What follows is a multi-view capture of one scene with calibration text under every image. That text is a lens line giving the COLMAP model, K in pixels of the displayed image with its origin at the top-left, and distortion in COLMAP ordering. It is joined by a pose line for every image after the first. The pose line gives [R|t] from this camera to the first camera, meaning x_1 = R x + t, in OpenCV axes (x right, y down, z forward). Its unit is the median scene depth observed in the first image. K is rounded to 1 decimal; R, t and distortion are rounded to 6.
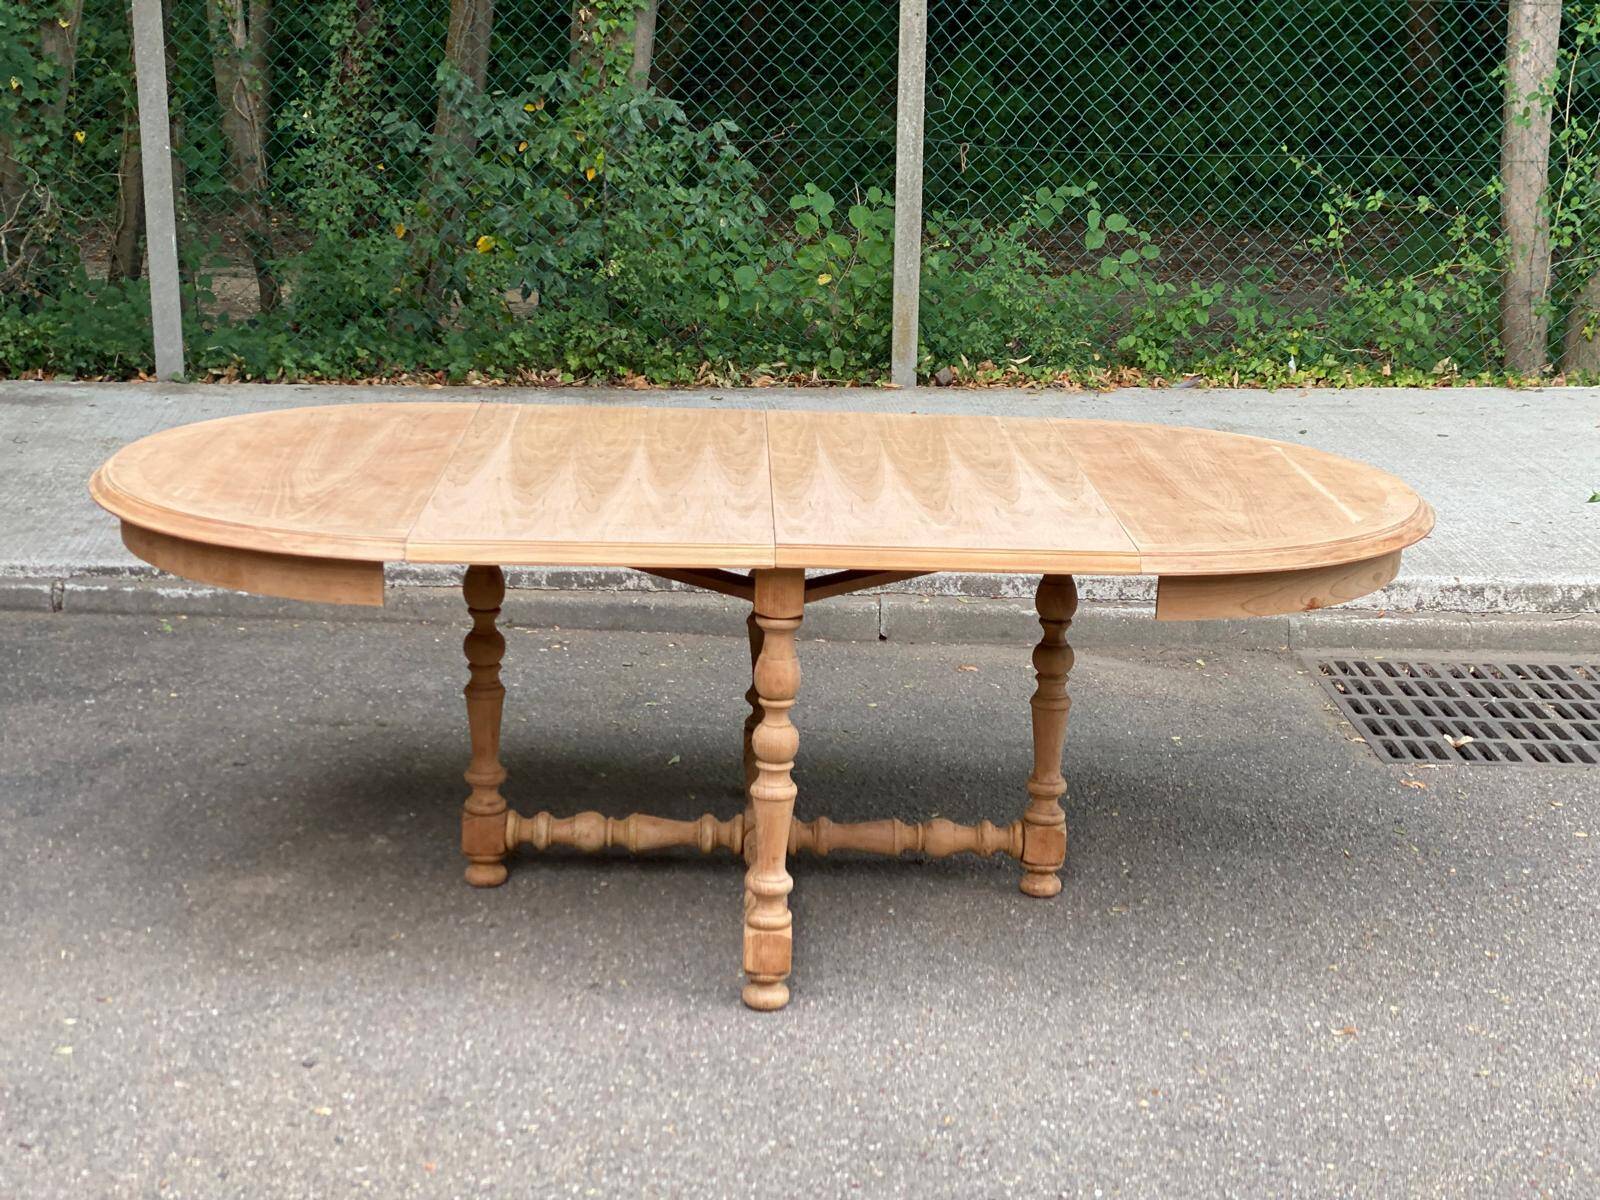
lens RADIAL K [[2323.3, 0, 806.4], [0, 2323.3, 641.3], [0, 0, 1]] dist [0.135686, -0.167396]
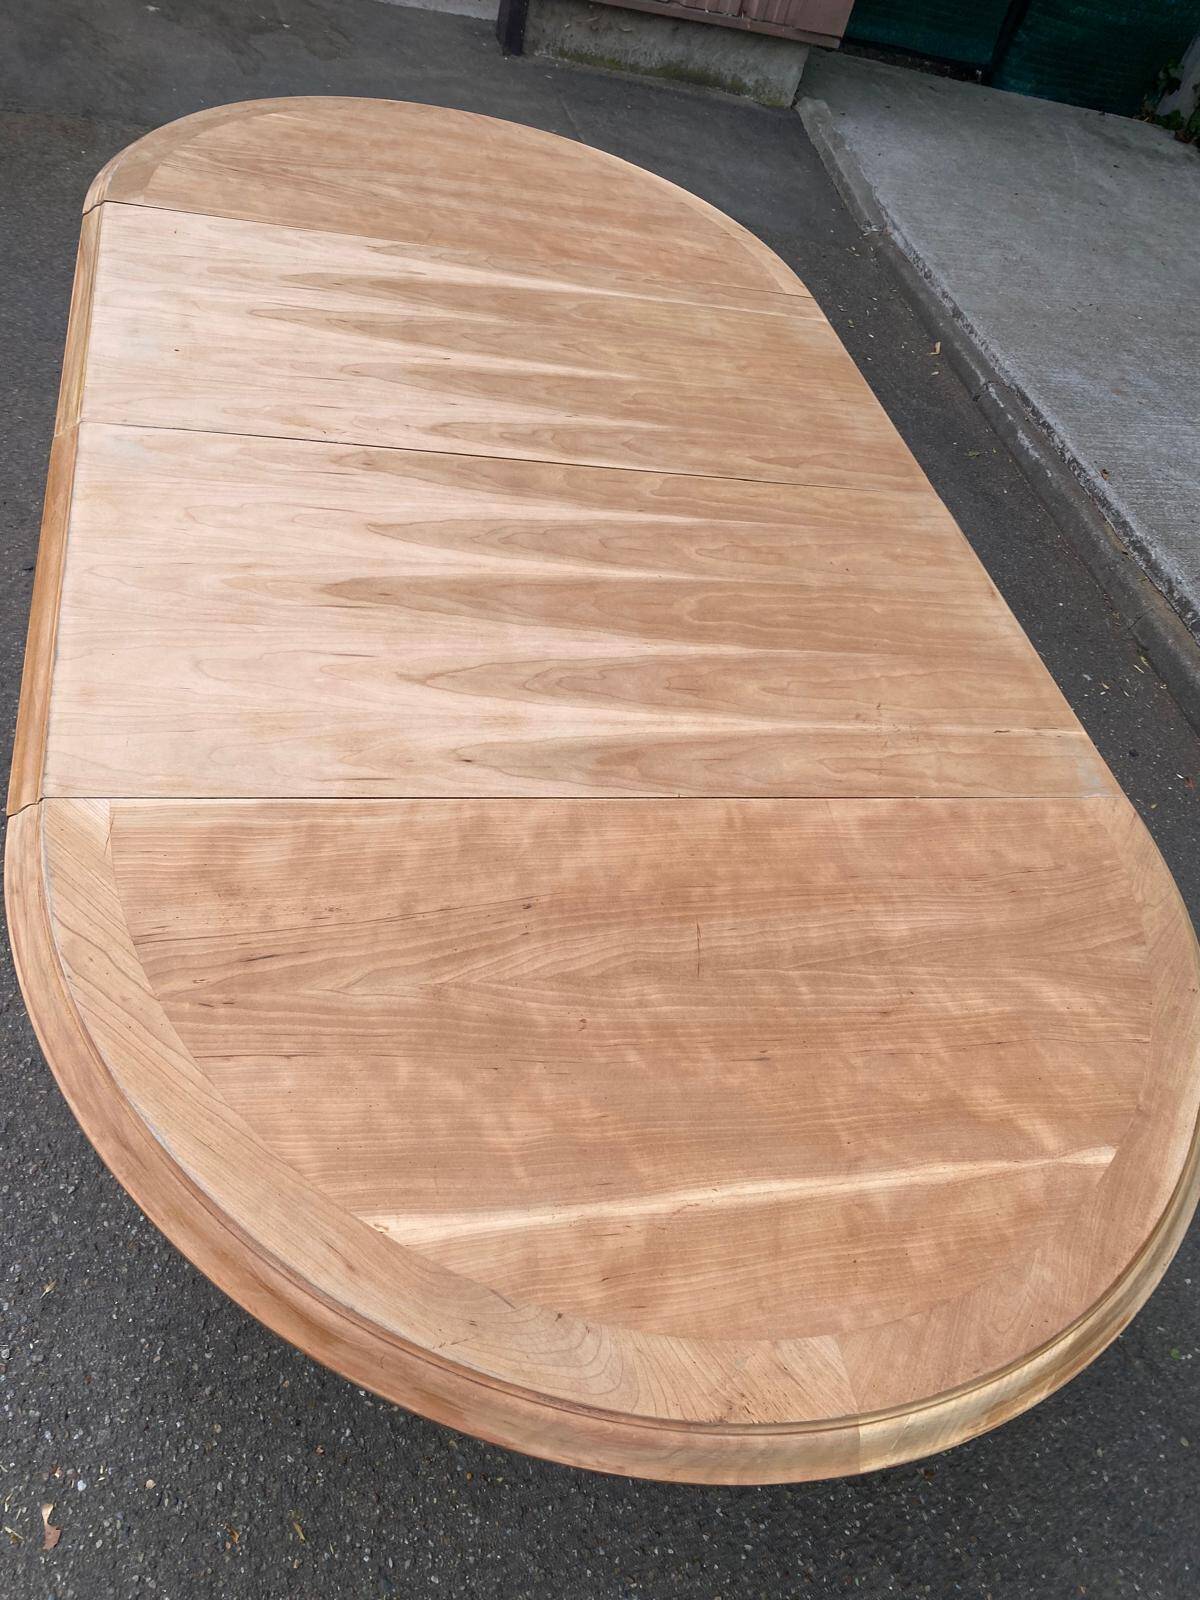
lens RADIAL K [[1222.8, 0, 604.3], [0, 1222.8, 771.7], [0, 0, 1]] dist [0.002457, -0.001271]
pose [[0.184904, 0.726825, -0.661465, 0.147691], [-0.490122, 0.651593, 0.578971, -0.114365], [0.851816, 0.217144, 0.476715, 0.404867]]
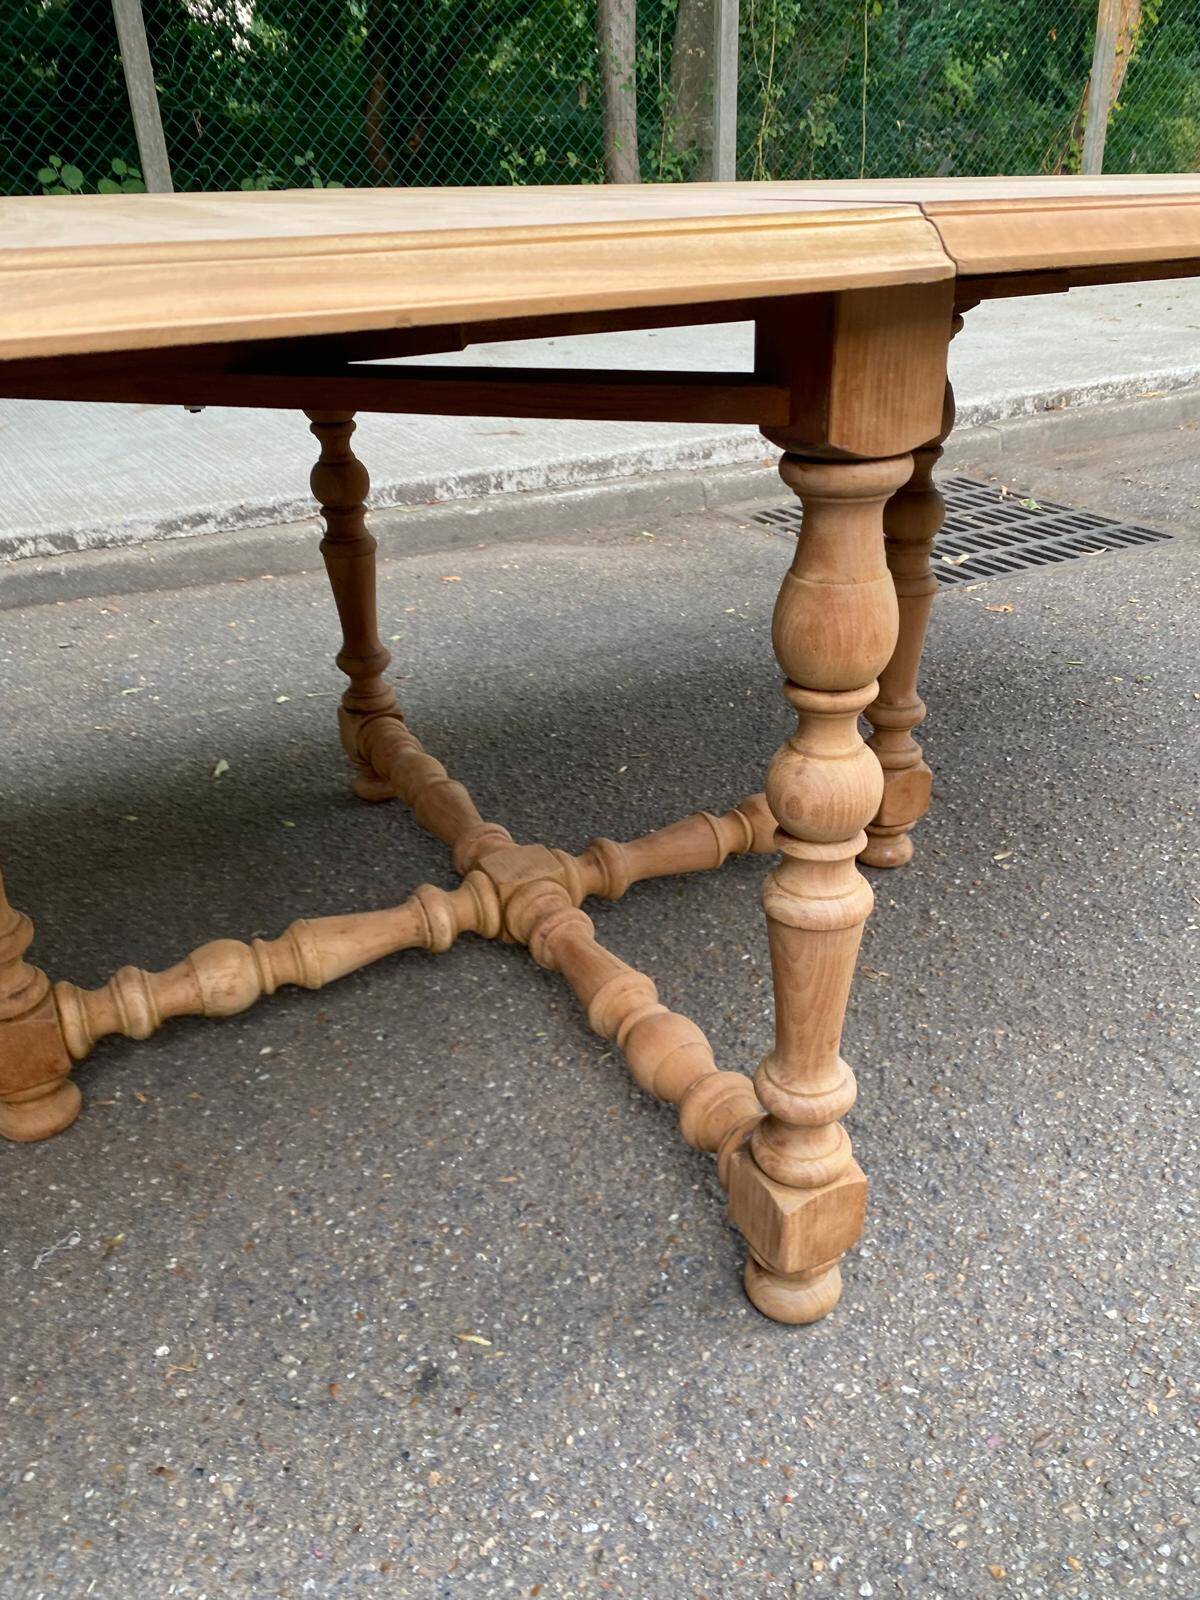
lens RADIAL K [[1222.4, 0, 602.9], [0, 1222.4, 787.0], [0, 0, 1]] dist [0.041675, -0.040757]
pose [[0.894476, -0.240187, 0.377124, -0.055390], [0.165004, 0.961249, 0.220848, -0.004323], [-0.415555, -0.135317, 0.899446, 0.354308]]
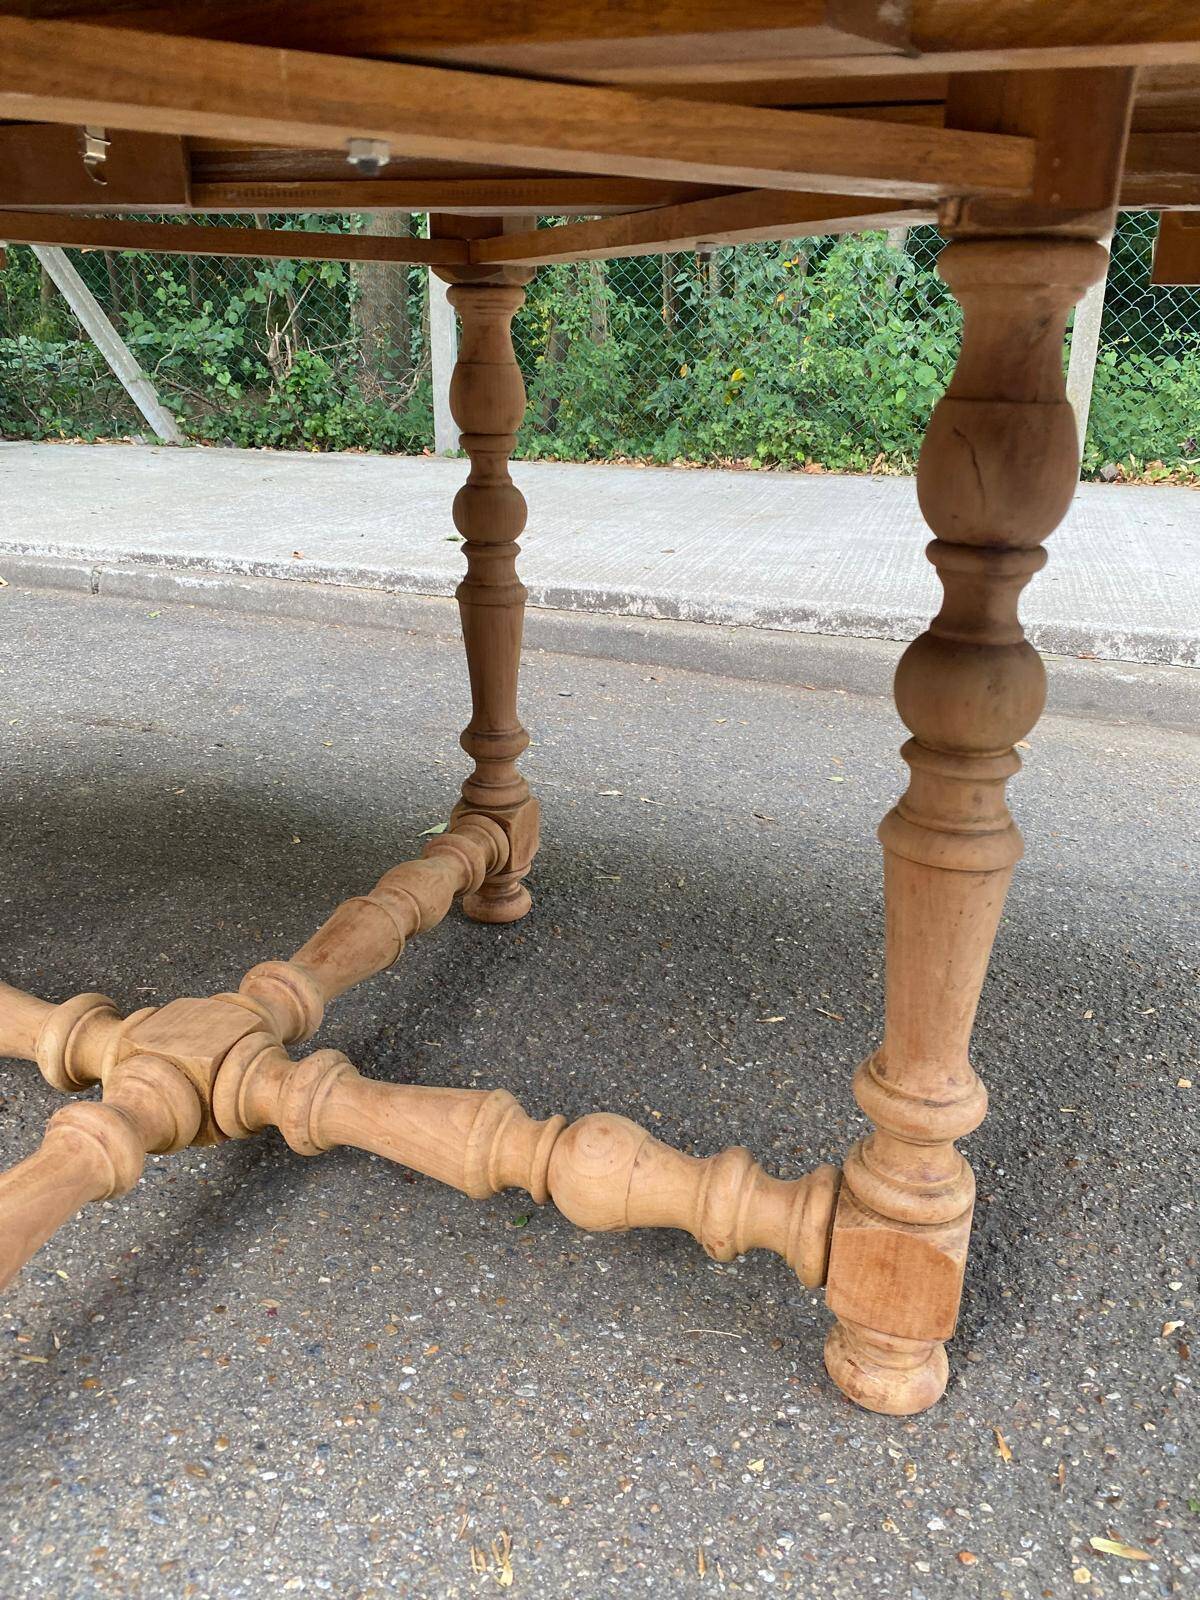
lens RADIAL K [[1202.9, 0, 619.8], [0, 1202.9, 795.5], [0, 0, 1]] dist [0.106442, -0.261694]
pose [[0.932710, 0.120163, -0.340019, 0.057605], [-0.097426, 0.991756, 0.083235, 0.005552], [0.347217, -0.044508, 0.936728, 0.412532]]
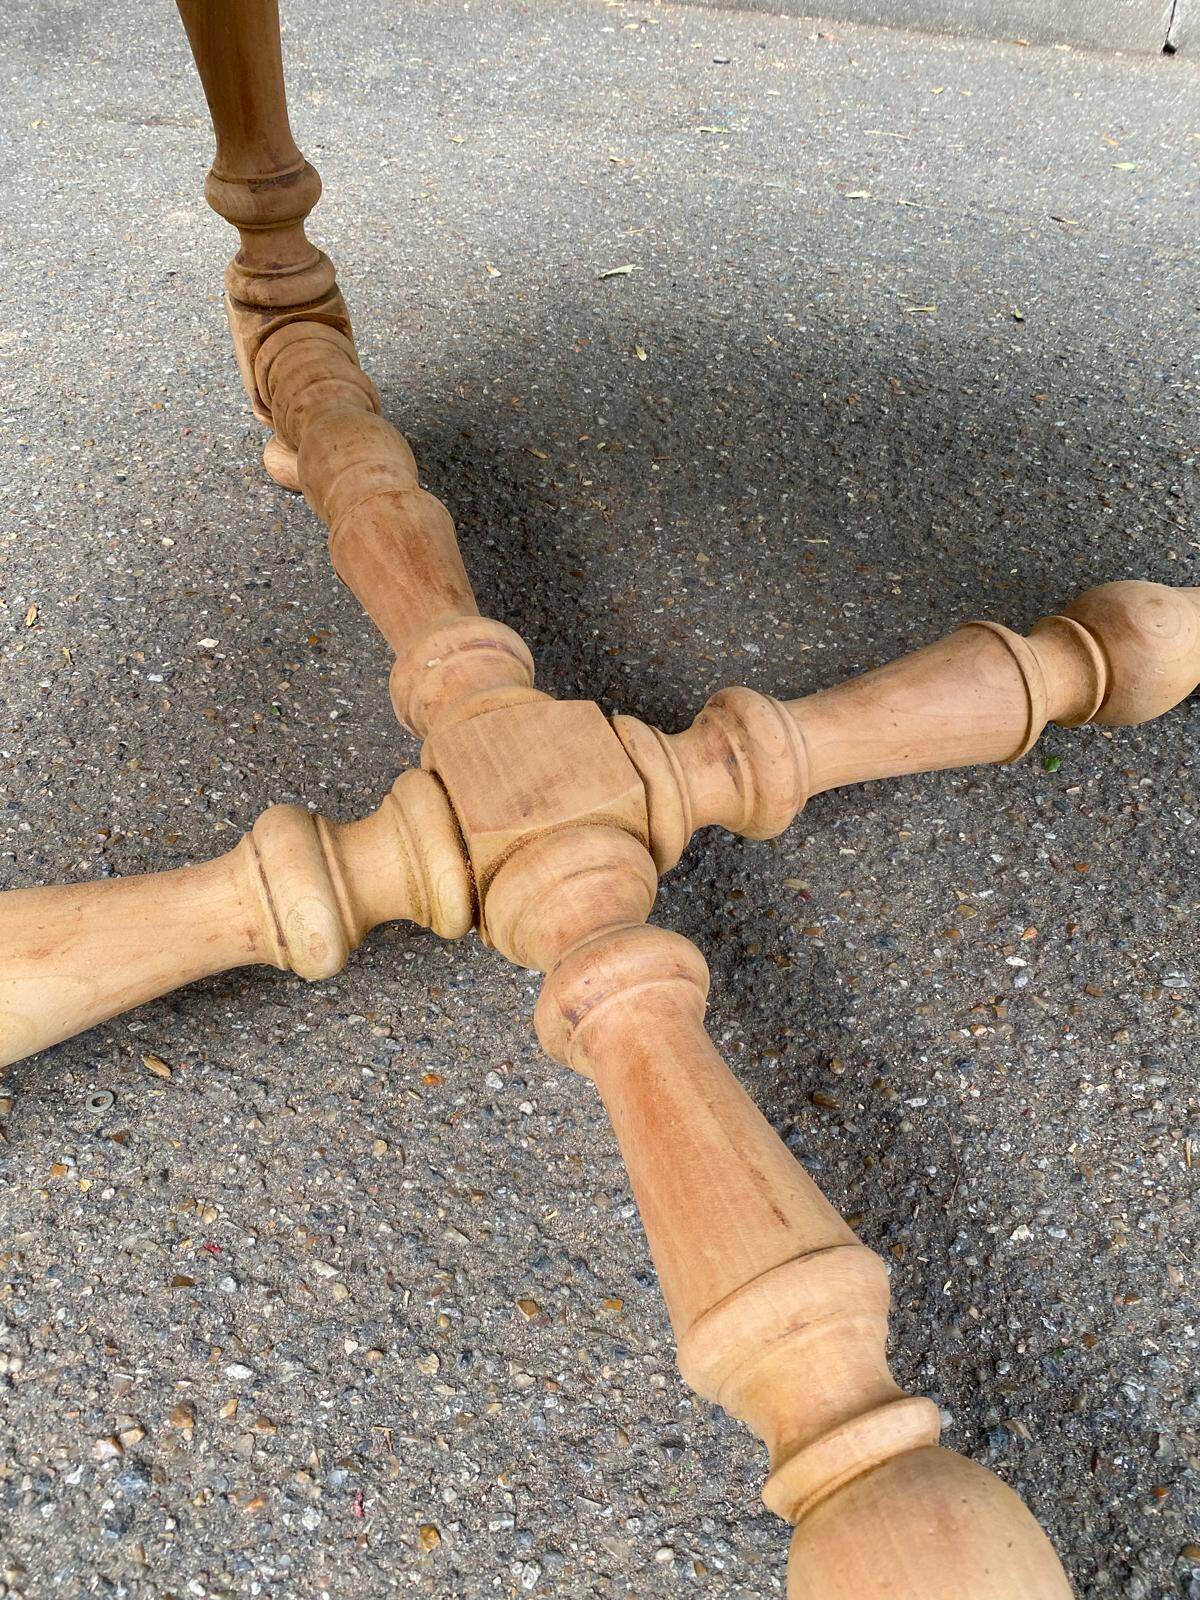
lens RADIAL K [[1212.5, 0, 608.0], [0, 1212.5, 804.2], [0, 0, 1]] dist [0.004688, -0.002093]
pose [[0.944400, 0.214214, -0.249441, 0.011014], [-0.064682, 0.864860, 0.497829, 0.014642], [0.322373, -0.454015, 0.830630, 0.426448]]
